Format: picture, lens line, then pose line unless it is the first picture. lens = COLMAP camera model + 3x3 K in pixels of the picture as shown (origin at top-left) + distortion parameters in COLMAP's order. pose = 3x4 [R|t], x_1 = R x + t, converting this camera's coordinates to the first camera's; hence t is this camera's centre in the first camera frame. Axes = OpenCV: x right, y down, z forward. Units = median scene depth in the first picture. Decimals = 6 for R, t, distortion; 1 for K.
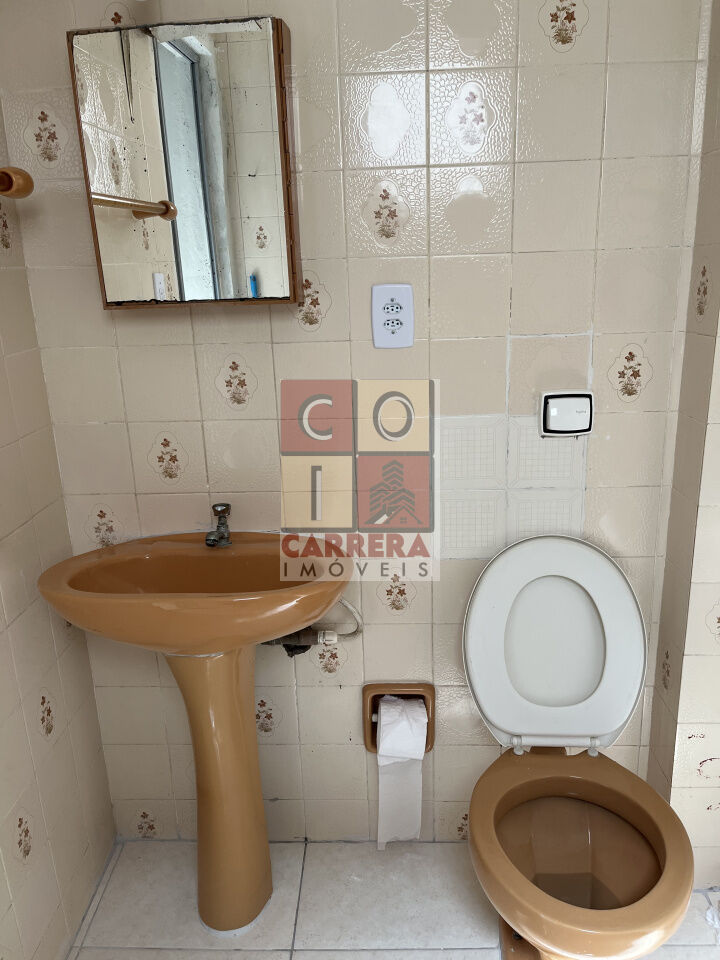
lens RADIAL K [[738.1, 0, 360.0], [0, 738.1, 480.0], [0, 0, 1]] dist [0.081999, -0.121869]
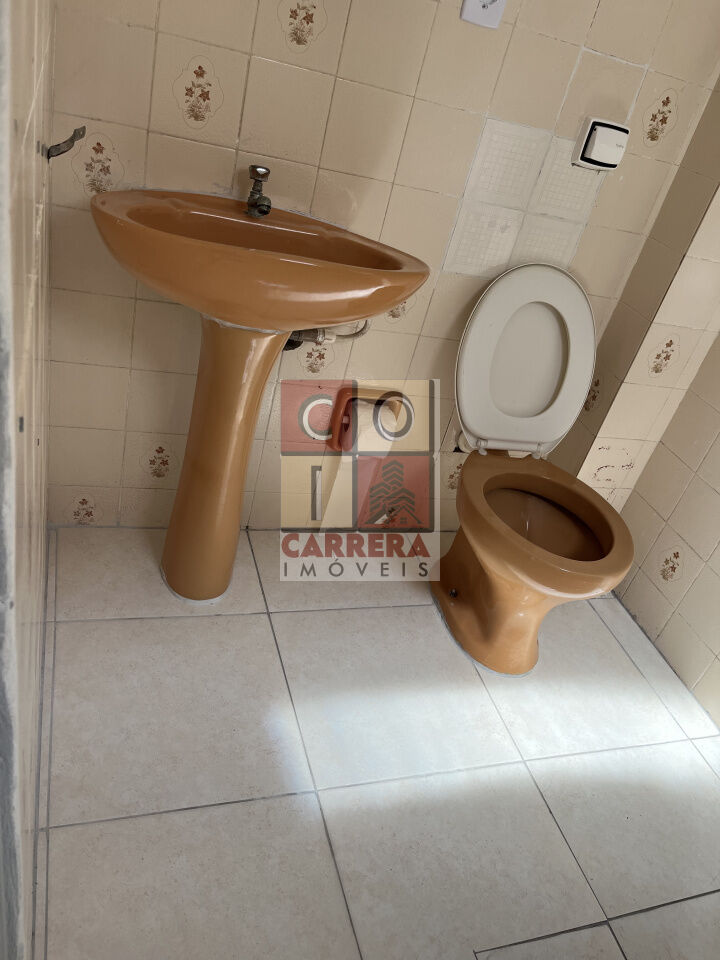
lens RADIAL K [[738.1, 0, 360.0], [0, 738.1, 480.0], [0, 0, 1]] dist [0.081999, -0.121869]
pose [[0.904590, 0.039911, 0.424410, -0.439812], [-0.173516, 0.943869, 0.281074, 0.113854], [-0.389370, -0.327899, 0.860740, 0.072707]]
